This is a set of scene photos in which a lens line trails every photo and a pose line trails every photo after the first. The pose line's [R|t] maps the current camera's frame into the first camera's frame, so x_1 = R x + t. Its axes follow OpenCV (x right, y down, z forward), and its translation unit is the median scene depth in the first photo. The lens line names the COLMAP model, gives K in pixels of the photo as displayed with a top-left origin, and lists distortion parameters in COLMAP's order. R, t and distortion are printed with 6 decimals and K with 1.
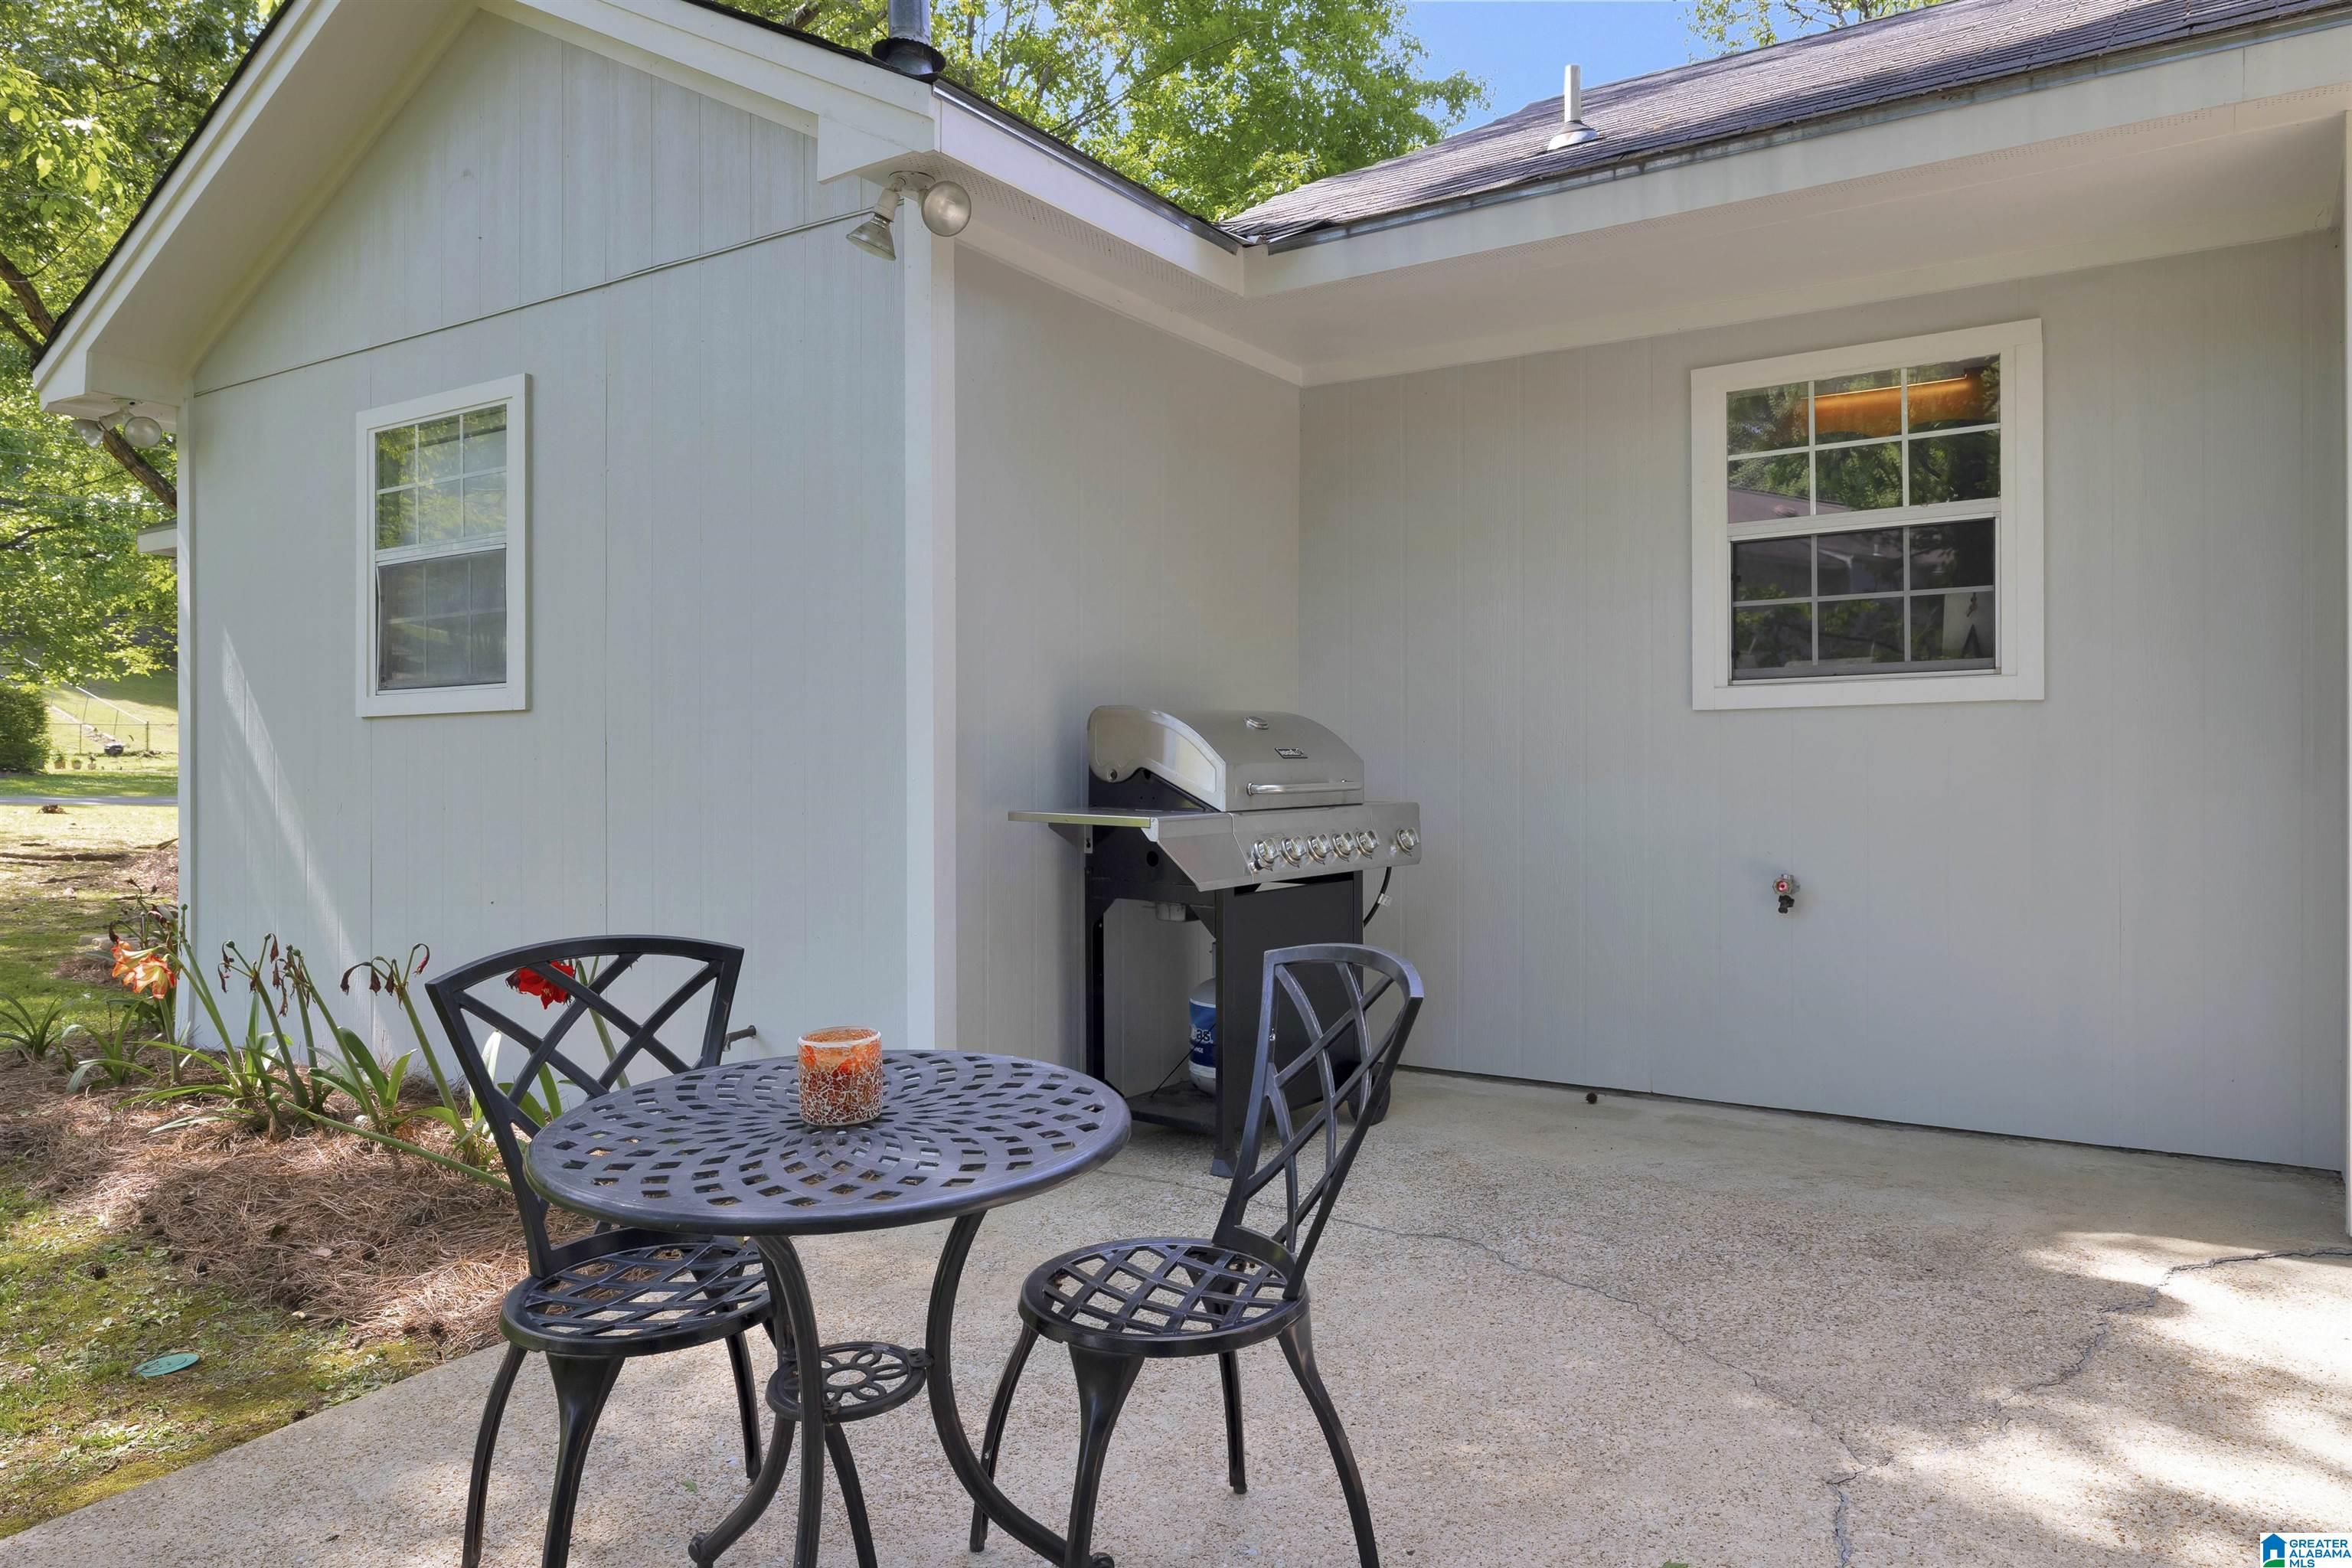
lens RADIAL K [[1558.0, 0, 1178.0], [0, 1558.0, 776.7], [0, 0, 1]] dist [-0.000079, -0.000126]
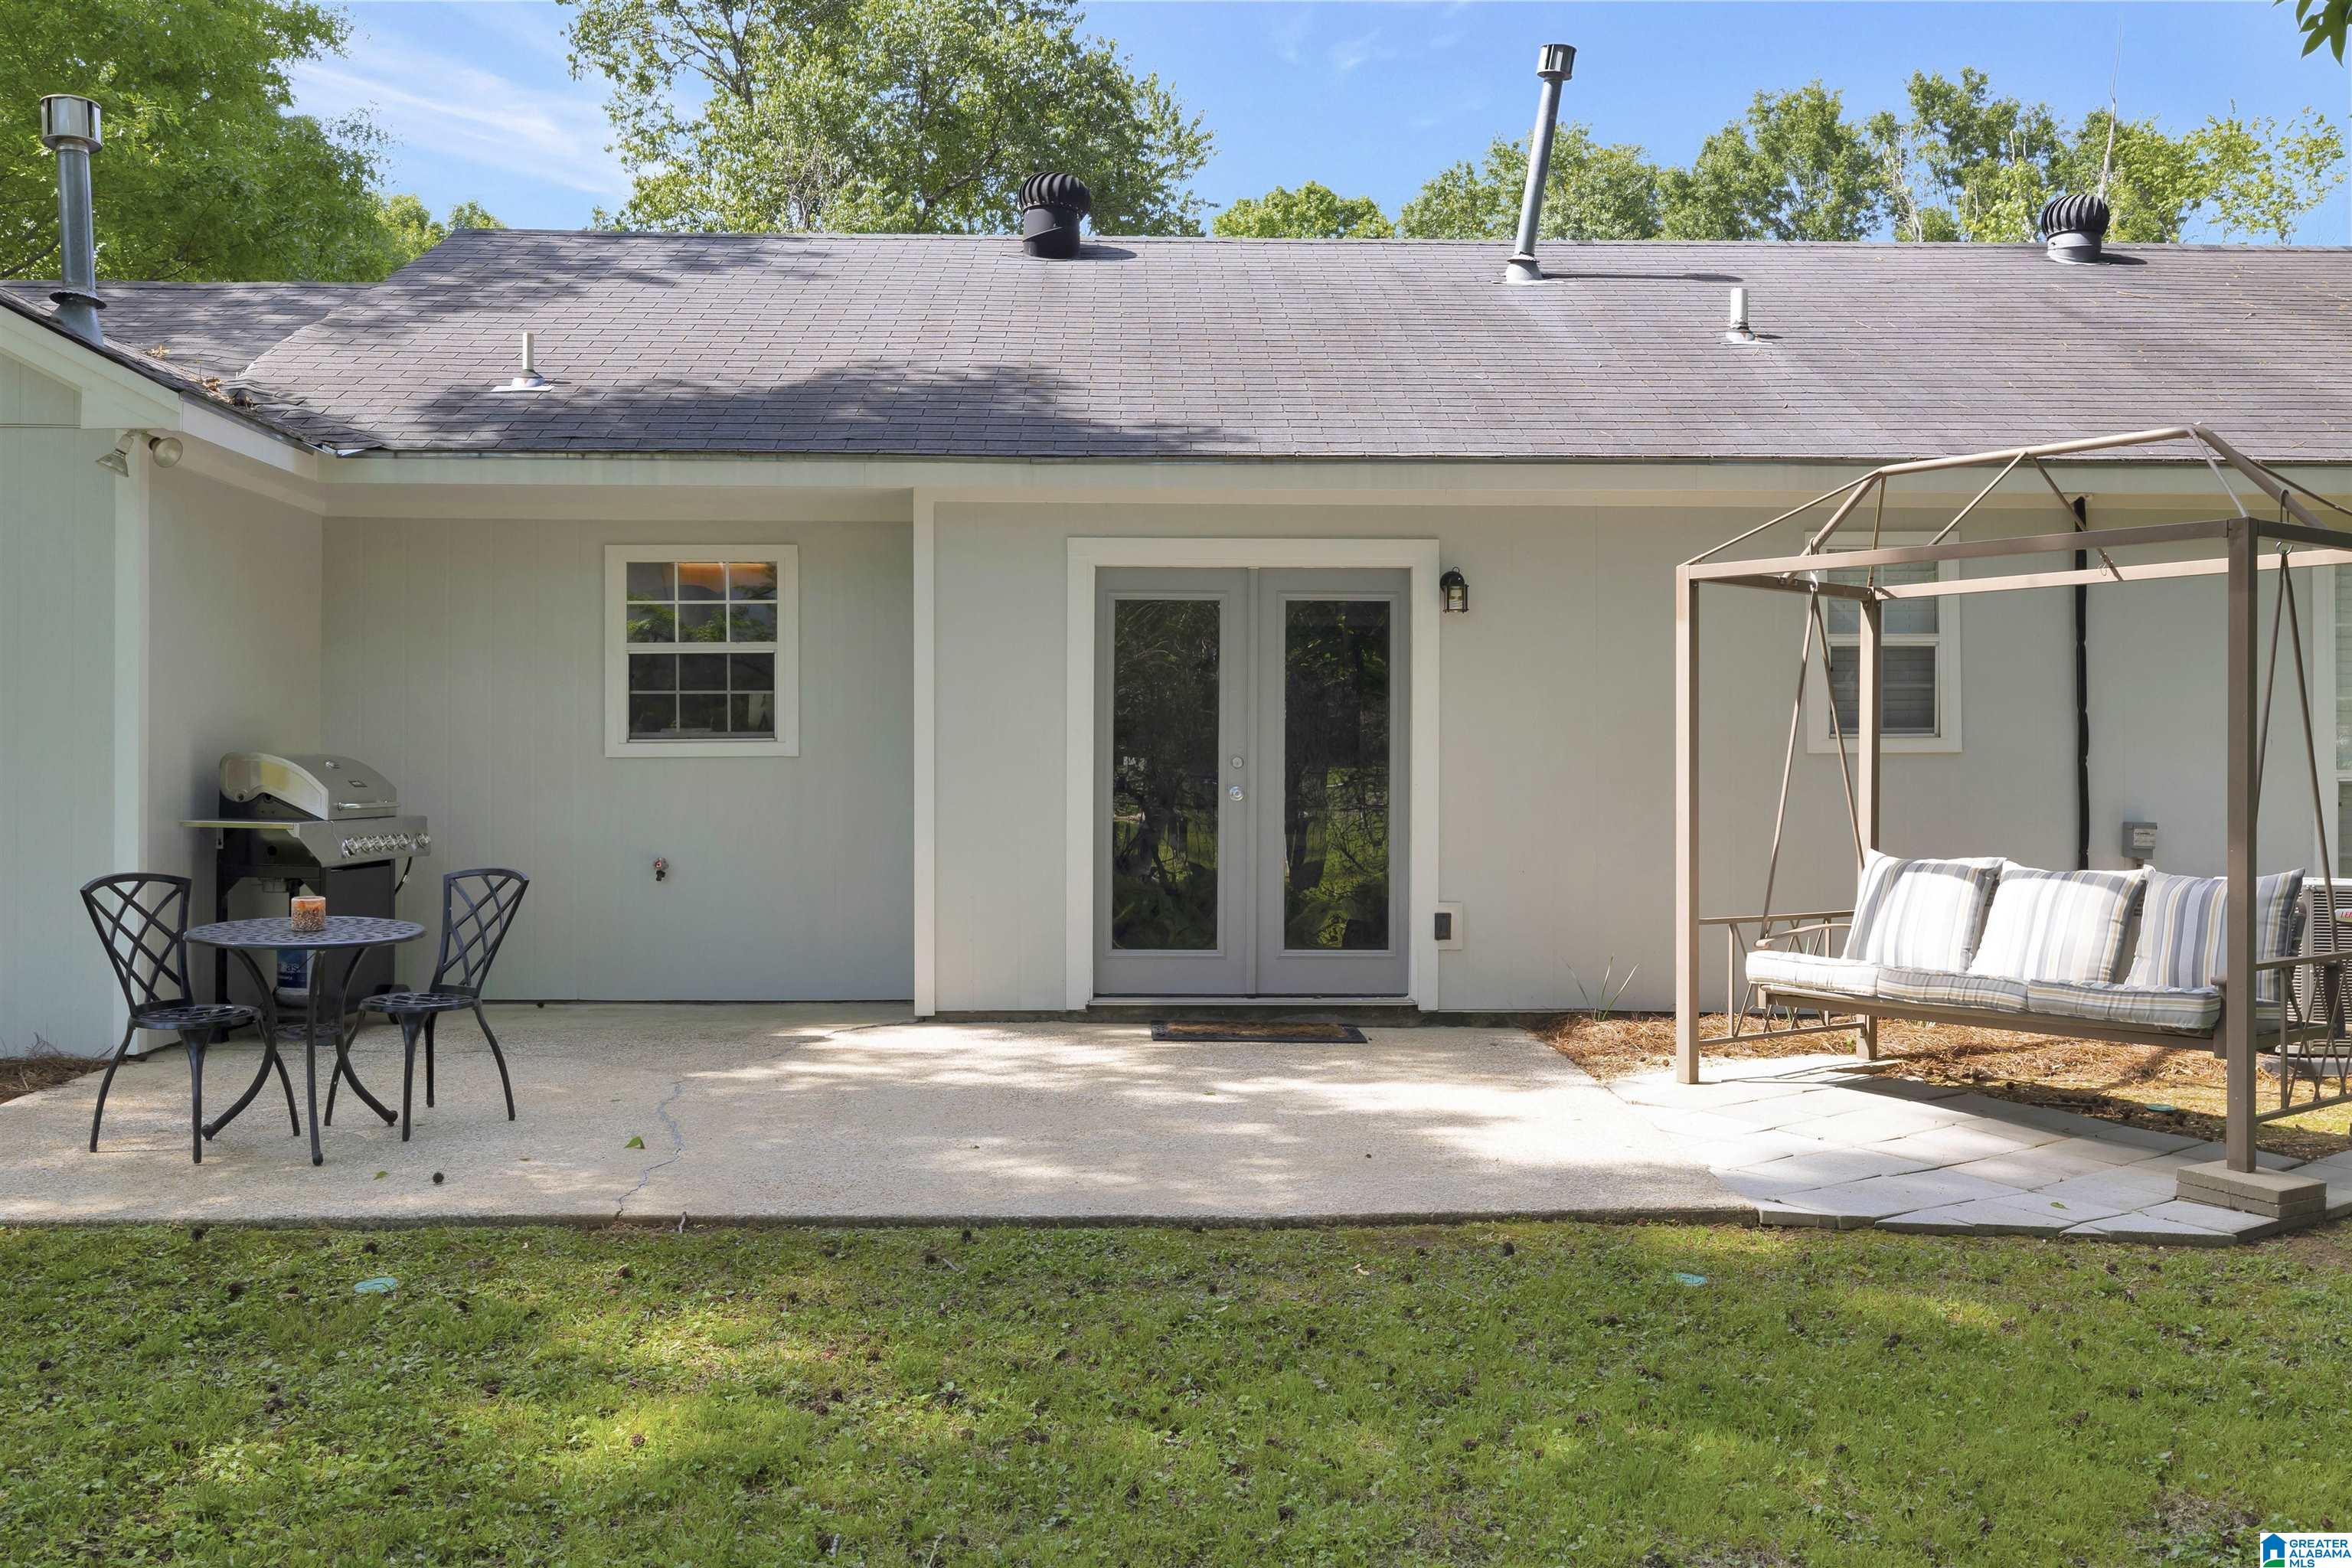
lens RADIAL K [[2090.9, 0, 1176.0], [0, 2090.9, 784.0], [0, 0, 1]] dist [0.004956, -0.001461]
pose [[0.820033, 0.004628, 0.572298, -0.458068], [-0.001367, 0.999980, -0.006127, -0.002832], [-0.572315, 0.004242, 0.820023, -1.201917]]
